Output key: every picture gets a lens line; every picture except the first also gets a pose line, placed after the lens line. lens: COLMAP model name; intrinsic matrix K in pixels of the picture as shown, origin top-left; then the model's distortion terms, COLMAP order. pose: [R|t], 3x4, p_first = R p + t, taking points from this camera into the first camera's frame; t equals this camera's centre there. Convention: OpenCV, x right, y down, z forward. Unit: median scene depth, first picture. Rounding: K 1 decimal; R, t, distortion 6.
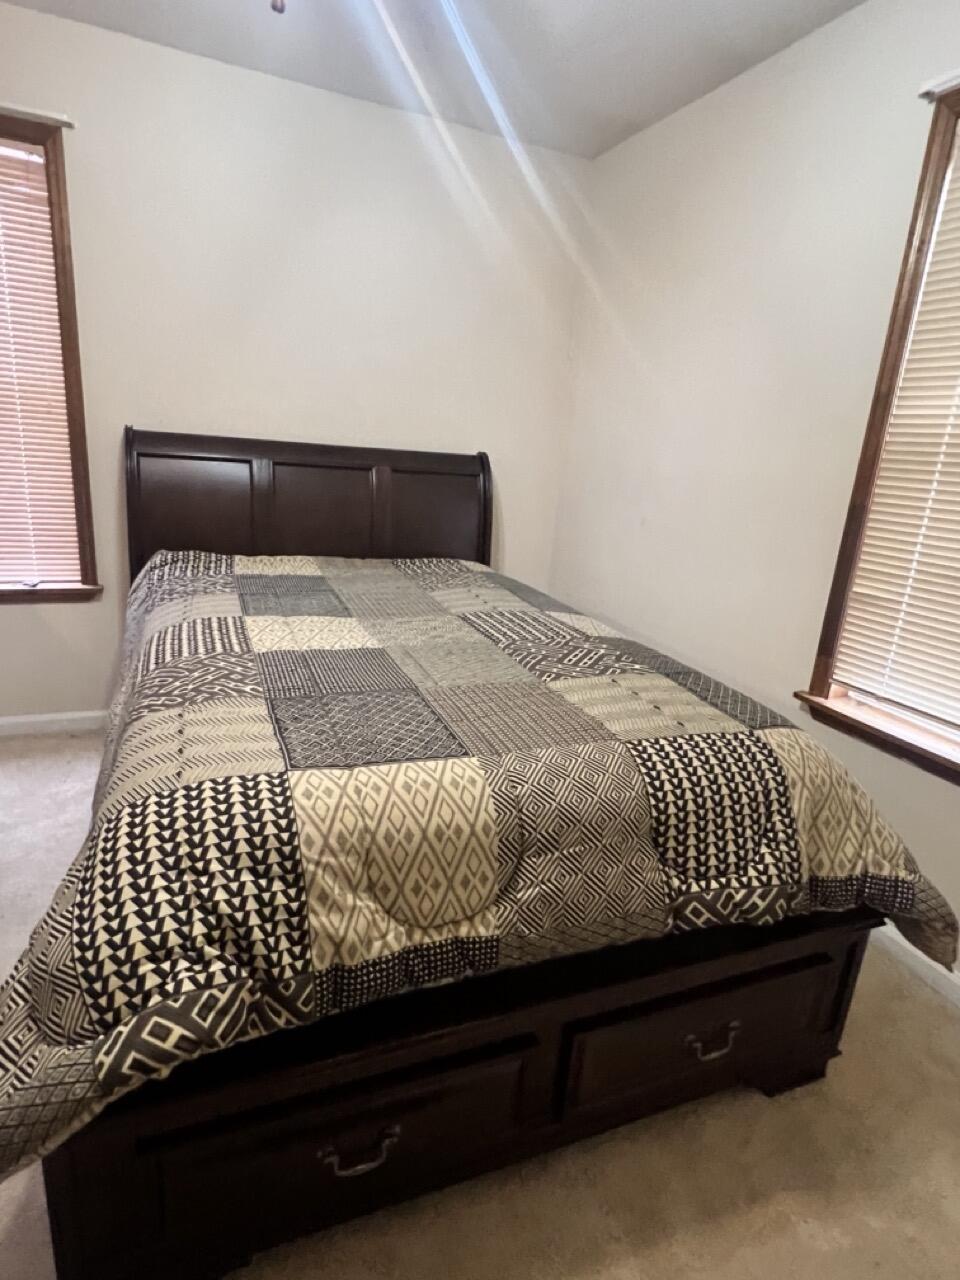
lens RADIAL K [[694.8, 0, 478.8], [0, 694.8, 639.4], [0, 0, 1]] dist [-0.000461, -0.000719]
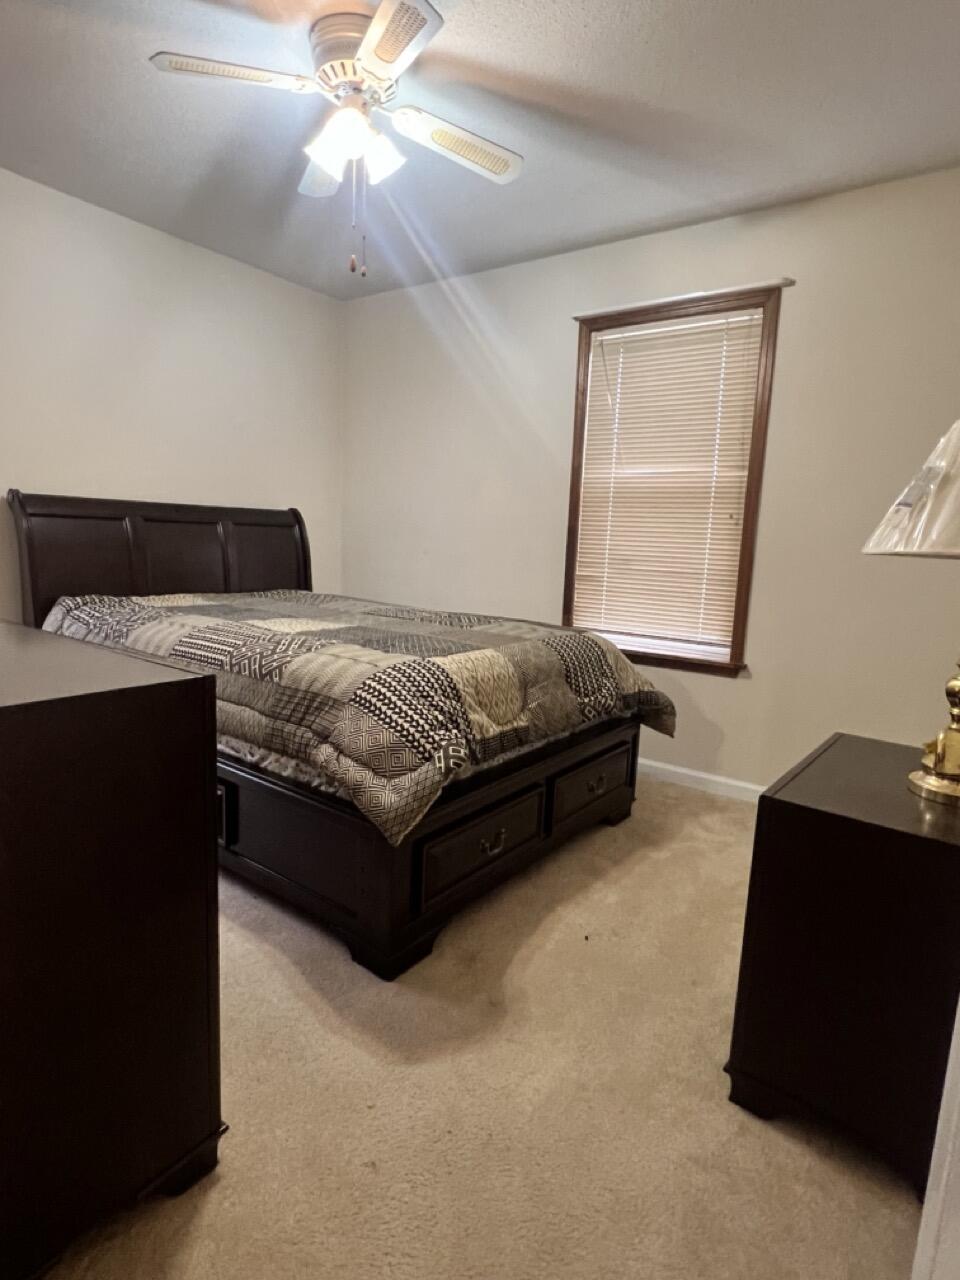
lens RADIAL K [[694.8, 0, 479.8], [0, 694.8, 642.1], [0, 0, 1]] dist [-0.000461, -0.000719]
pose [[0.855034, -0.122041, 0.504007, -0.975101], [0.166414, 0.985083, -0.043788, 0.226732], [-0.491145, 0.121314, 0.862589, -0.639424]]
